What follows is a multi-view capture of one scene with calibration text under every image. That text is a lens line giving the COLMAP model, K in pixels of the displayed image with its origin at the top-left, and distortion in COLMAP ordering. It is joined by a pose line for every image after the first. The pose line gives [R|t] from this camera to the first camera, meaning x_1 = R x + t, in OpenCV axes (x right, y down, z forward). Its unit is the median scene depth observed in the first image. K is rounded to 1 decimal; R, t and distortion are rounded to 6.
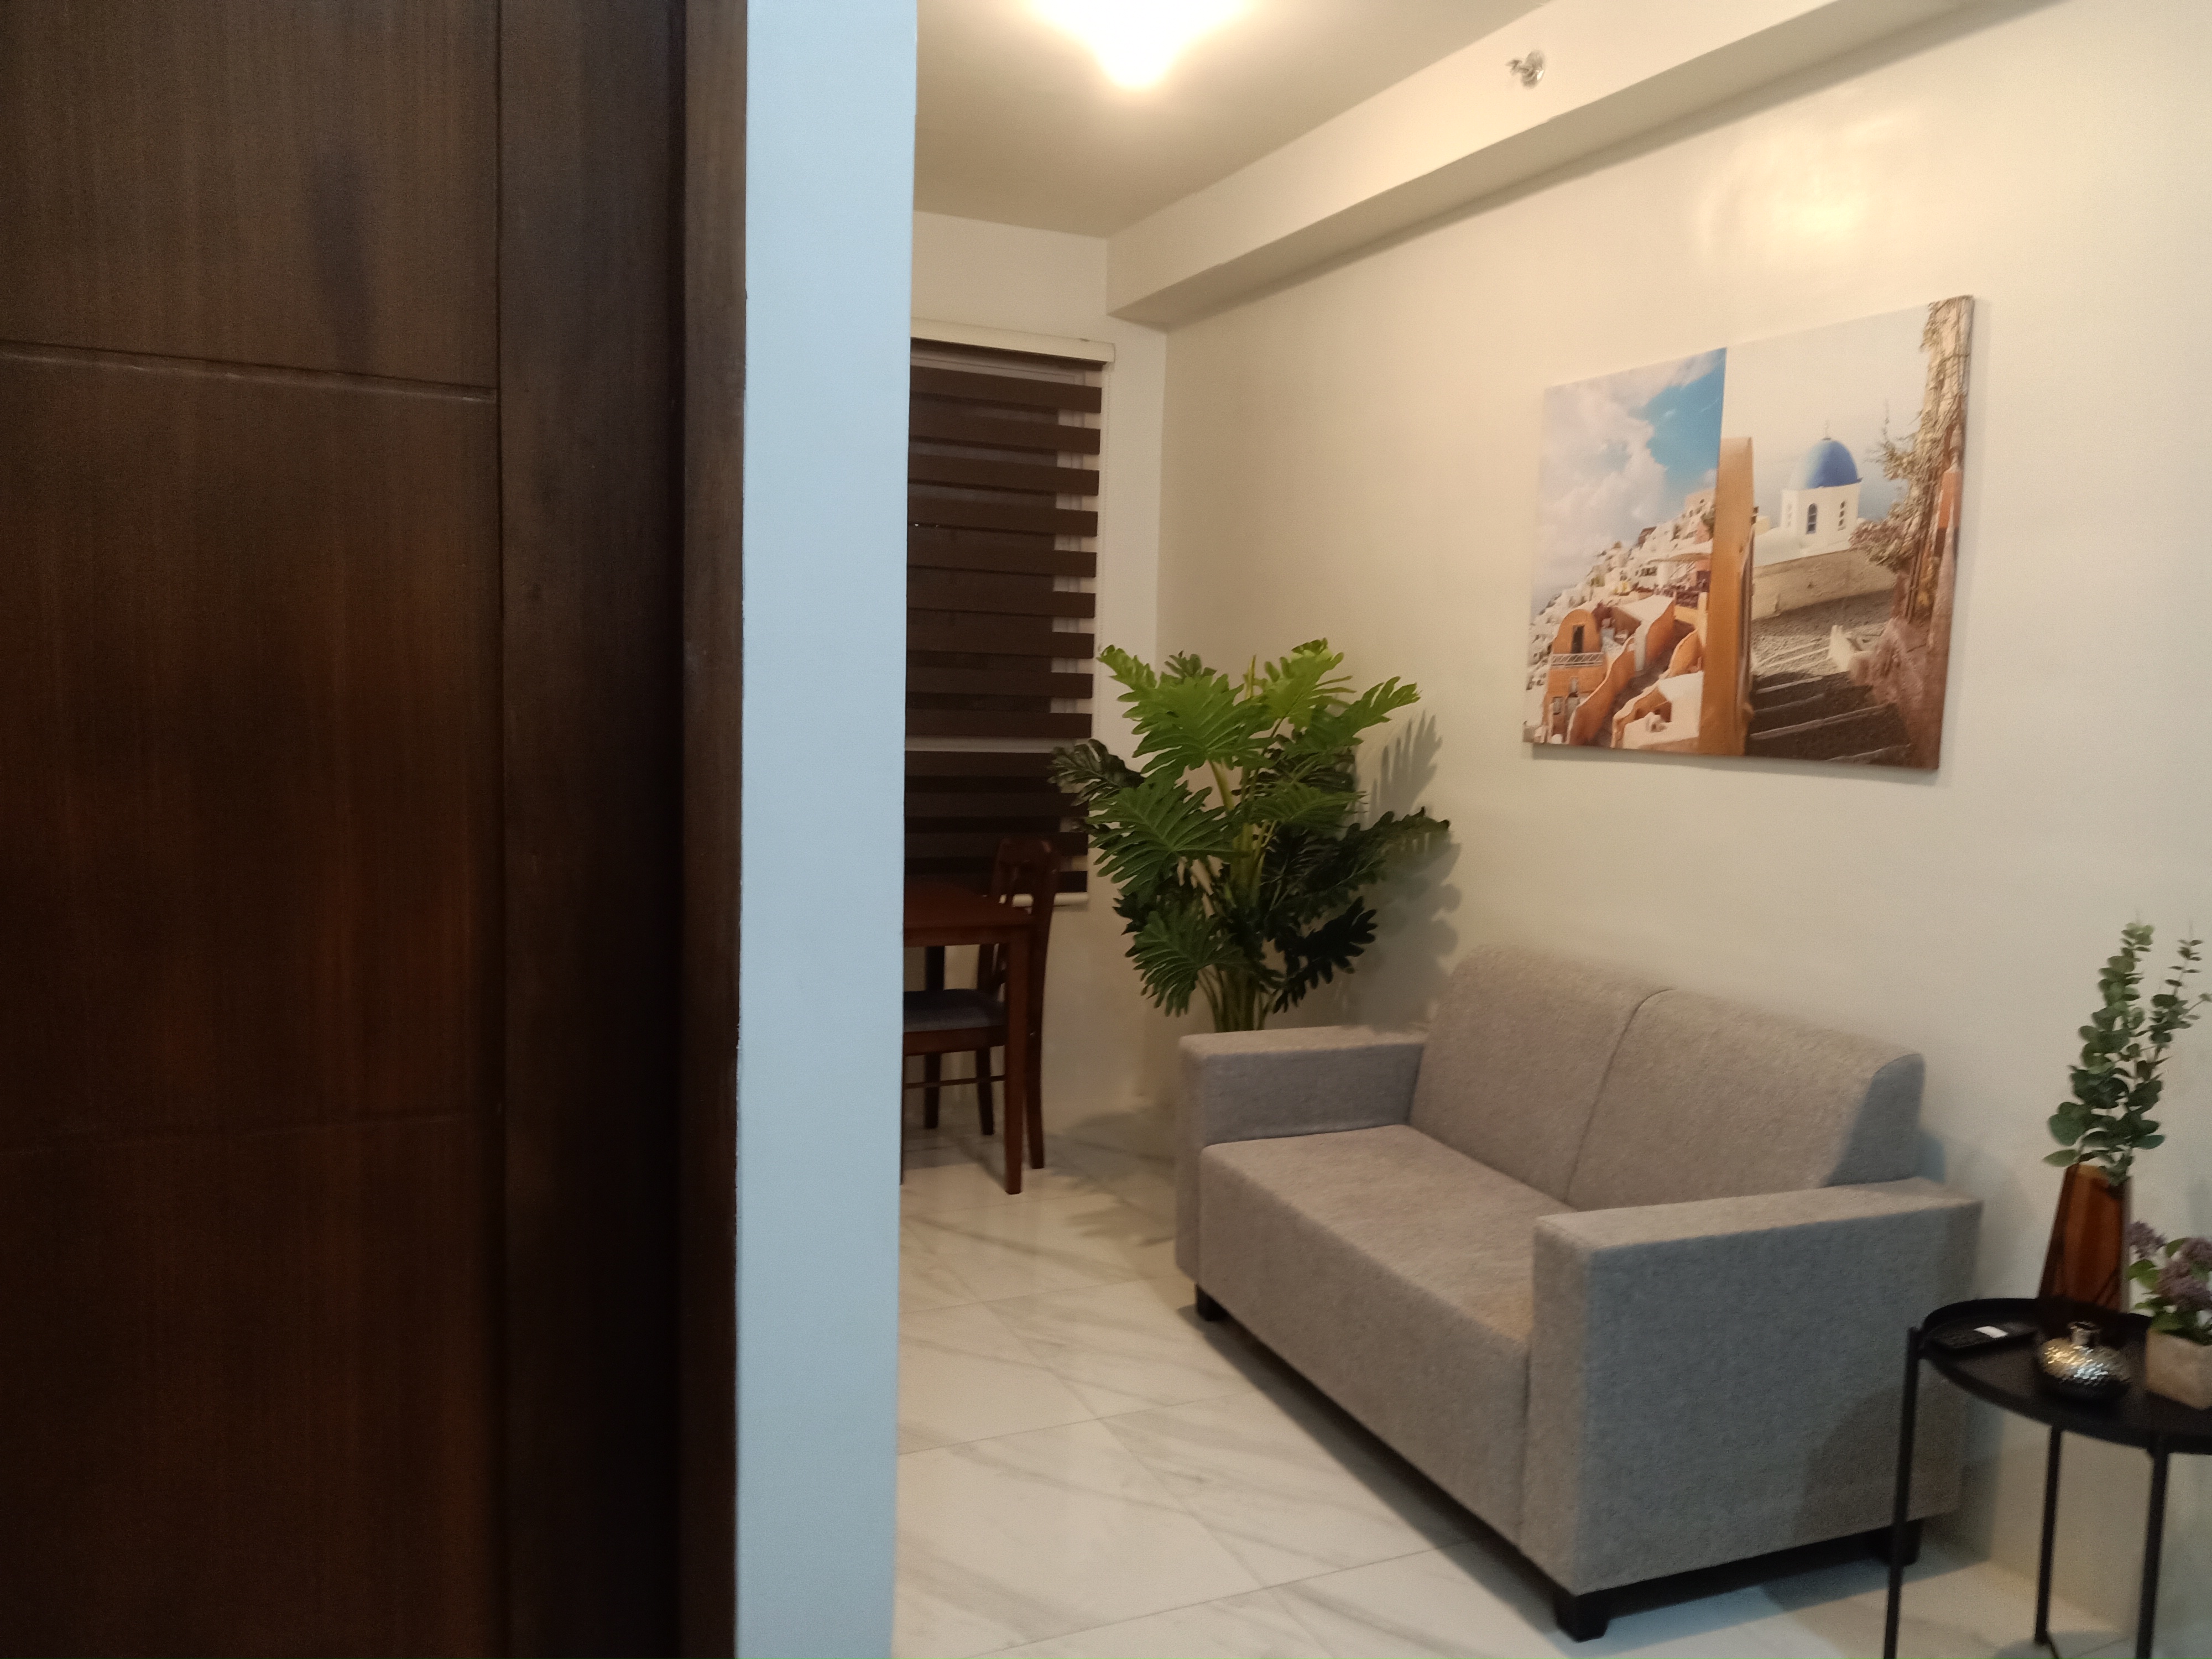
lens RADIAL K [[1627.1, 0, 1106.0], [0, 1627.1, 829.5], [0, 0, 1]] dist [0.111490, -0.166276]
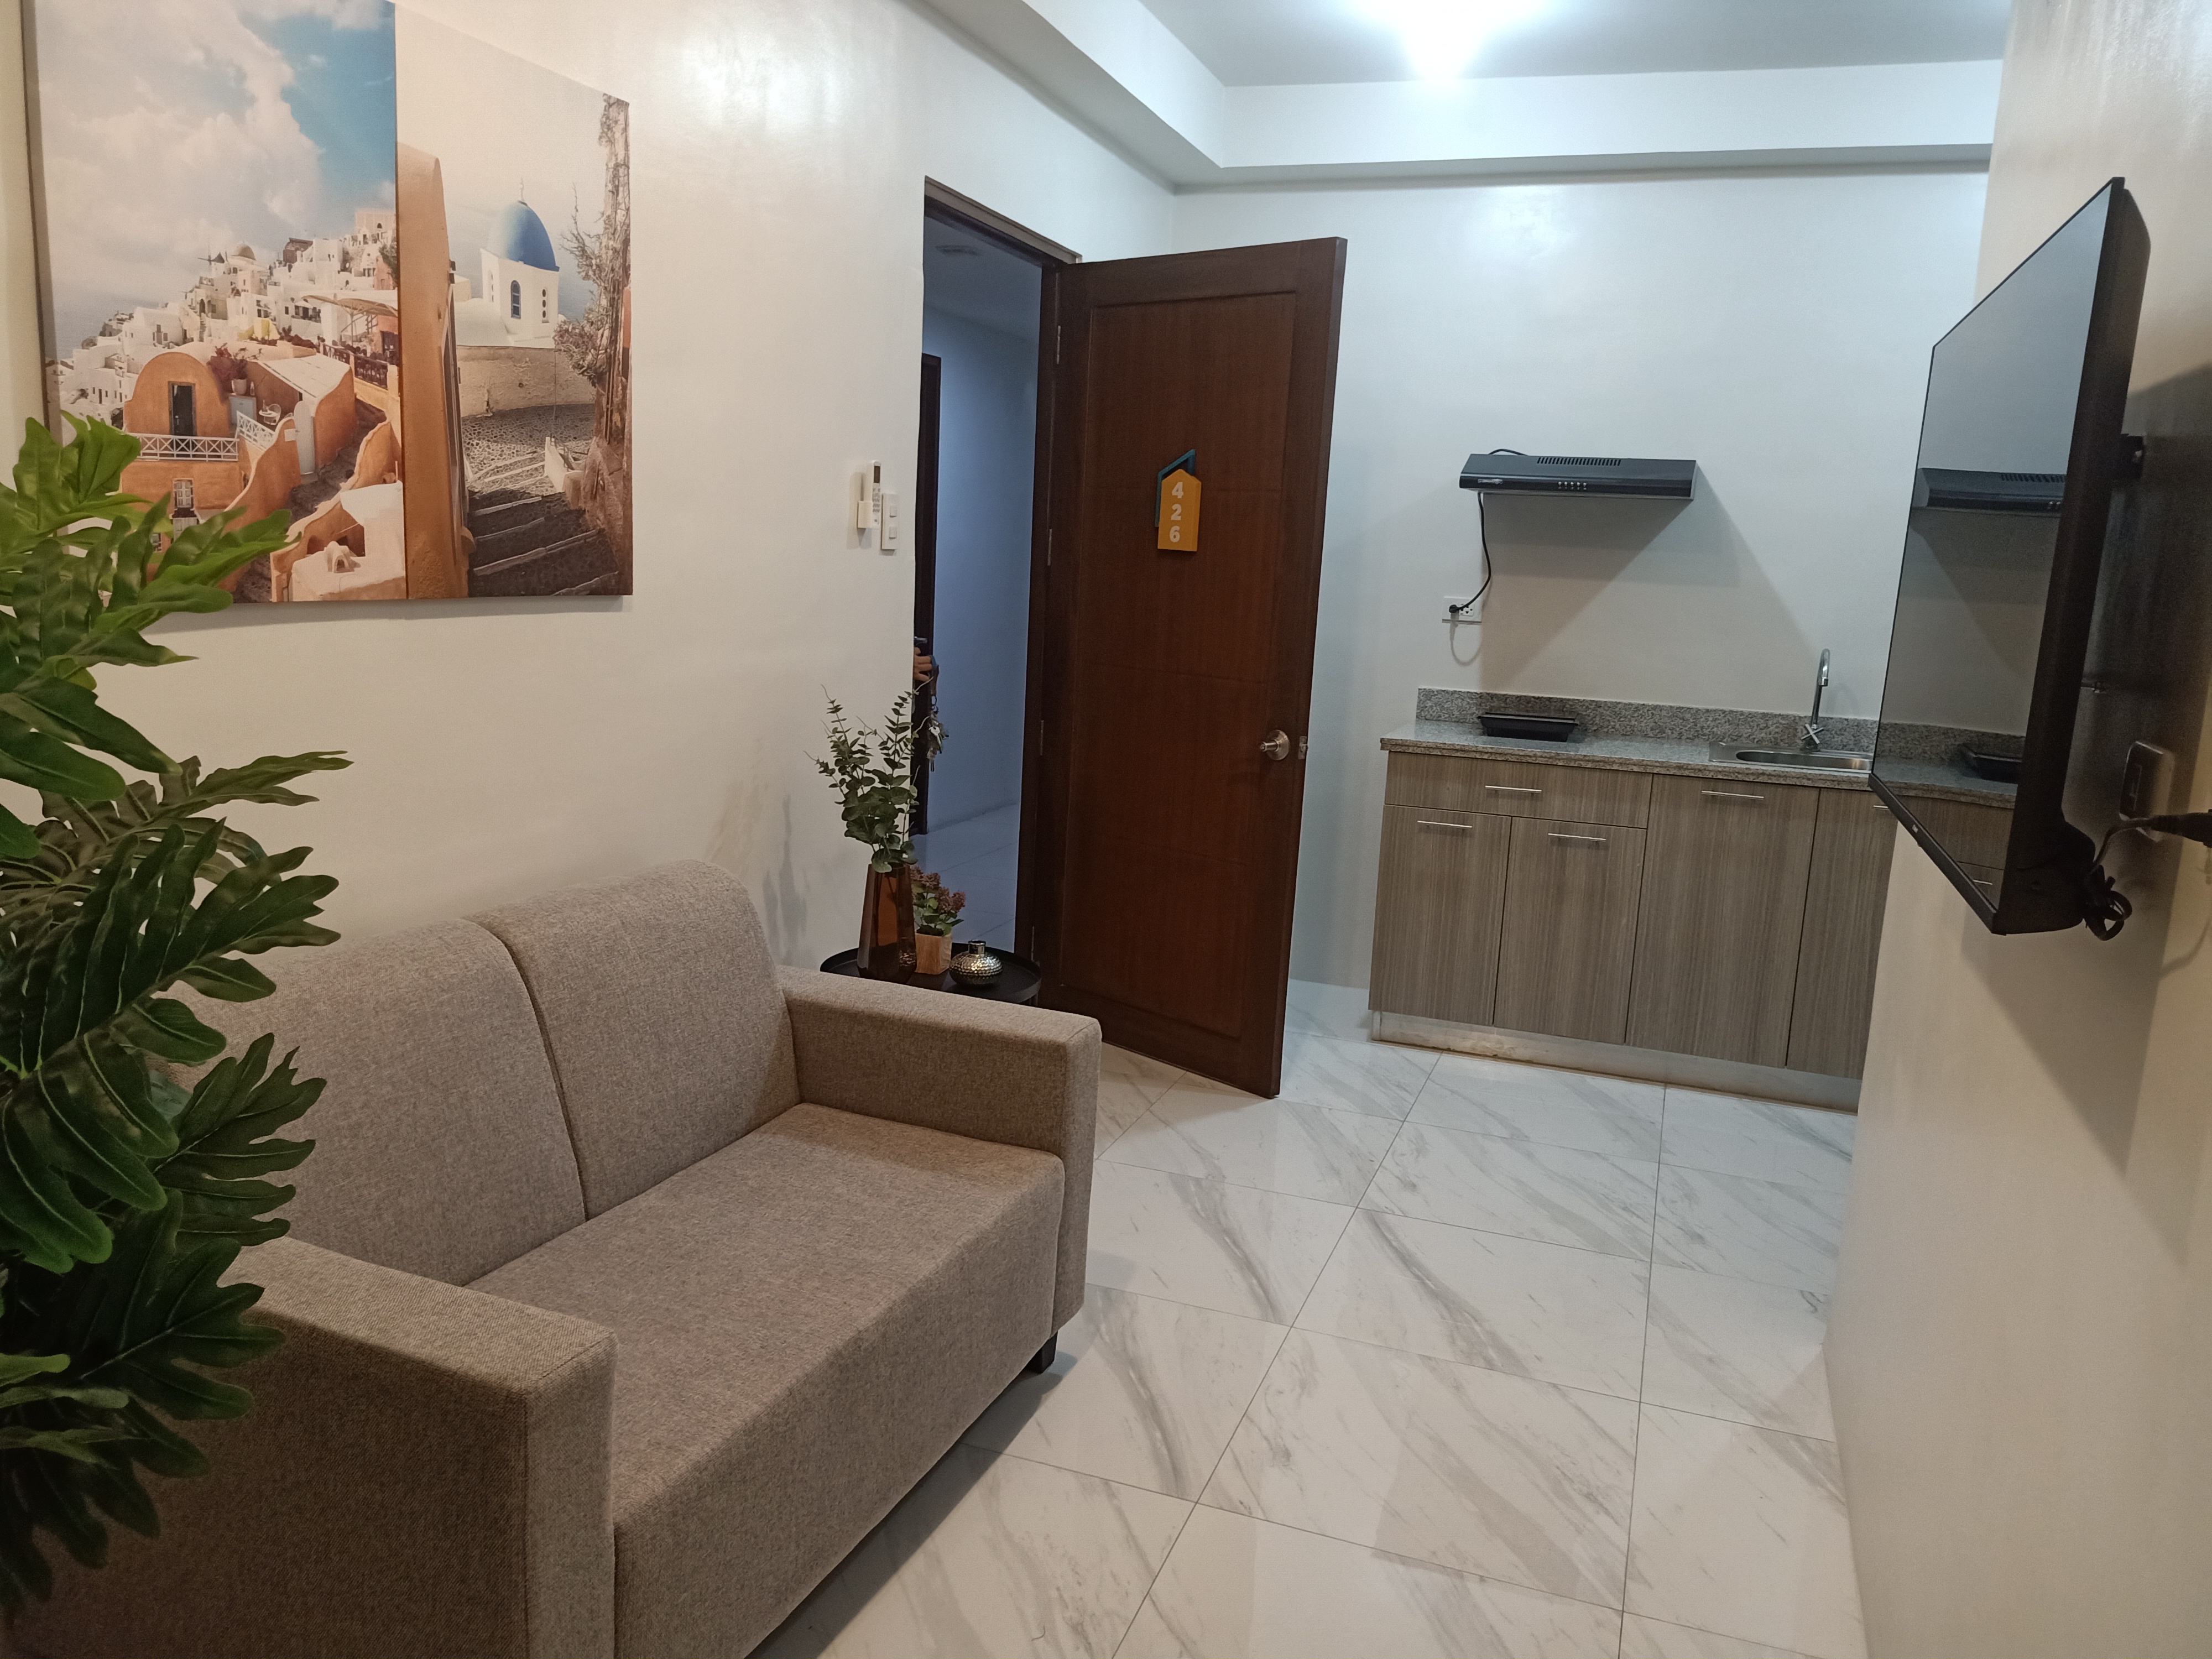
lens RADIAL K [[1627.1, 0, 1106.0], [0, 1627.1, 829.5], [0, 0, 1]] dist [0.111490, -0.166276]
pose [[-0.697112, -0.193300, 0.690413, -0.363050], [-0.011200, 0.965788, 0.259090, -0.138588], [-0.716875, 0.172882, -0.675428, 1.283650]]
